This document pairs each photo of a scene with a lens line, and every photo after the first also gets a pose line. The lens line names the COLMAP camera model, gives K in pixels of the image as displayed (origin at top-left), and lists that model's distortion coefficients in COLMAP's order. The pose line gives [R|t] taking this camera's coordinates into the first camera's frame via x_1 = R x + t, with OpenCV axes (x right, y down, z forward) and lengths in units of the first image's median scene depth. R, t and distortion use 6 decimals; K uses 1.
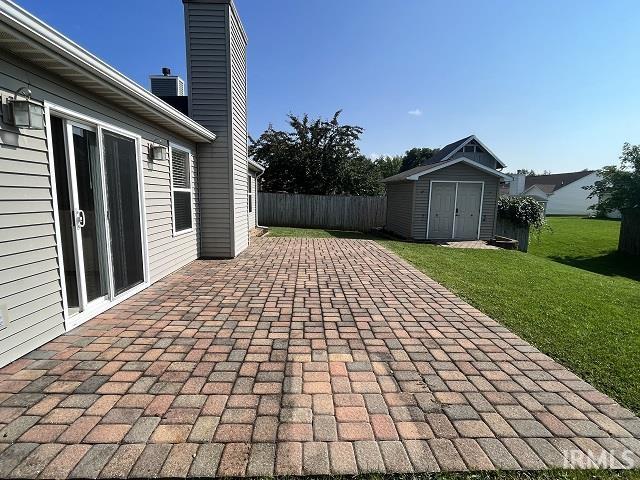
lens RADIAL K [[309.1, 0, 316.3], [0, 309.1, 241.3], [0, 0, 1]] dist [-0.005027, -0.000557]
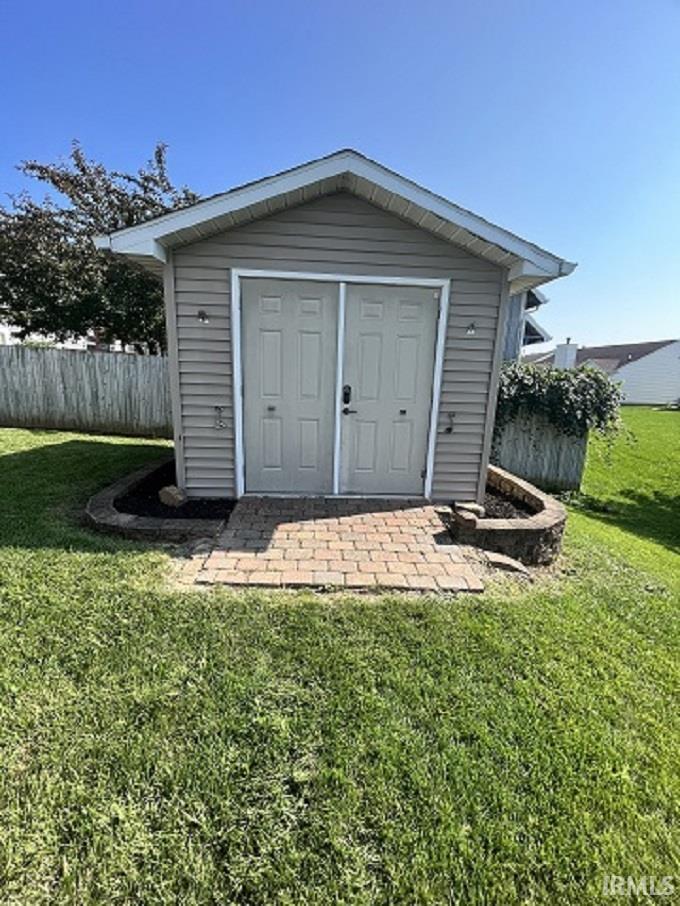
lens RADIAL K [[366.4, 0, 339.6], [0, 366.4, 451.9], [0, 0, 1]] dist [0.003895, 0.000120]
pose [[0.999208, 0.012260, 0.037868, 0.314961], [-0.014609, 0.997946, 0.062378, -0.049726], [-0.037025, -0.062882, 0.997334, 0.490651]]
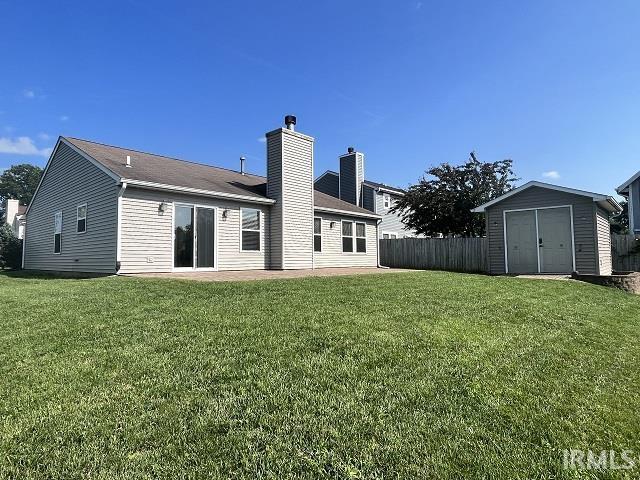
lens RADIAL K [[374.3, 0, 320.0], [0, 374.3, 240.2], [0, 0, 1]] dist [0.006109, 0.000192]
pose [[0.724414, -0.057226, -0.686985, 0.526897], [-0.078120, 0.983315, -0.164286, 0.087668], [0.684924, 0.172678, 0.707857, -0.128519]]
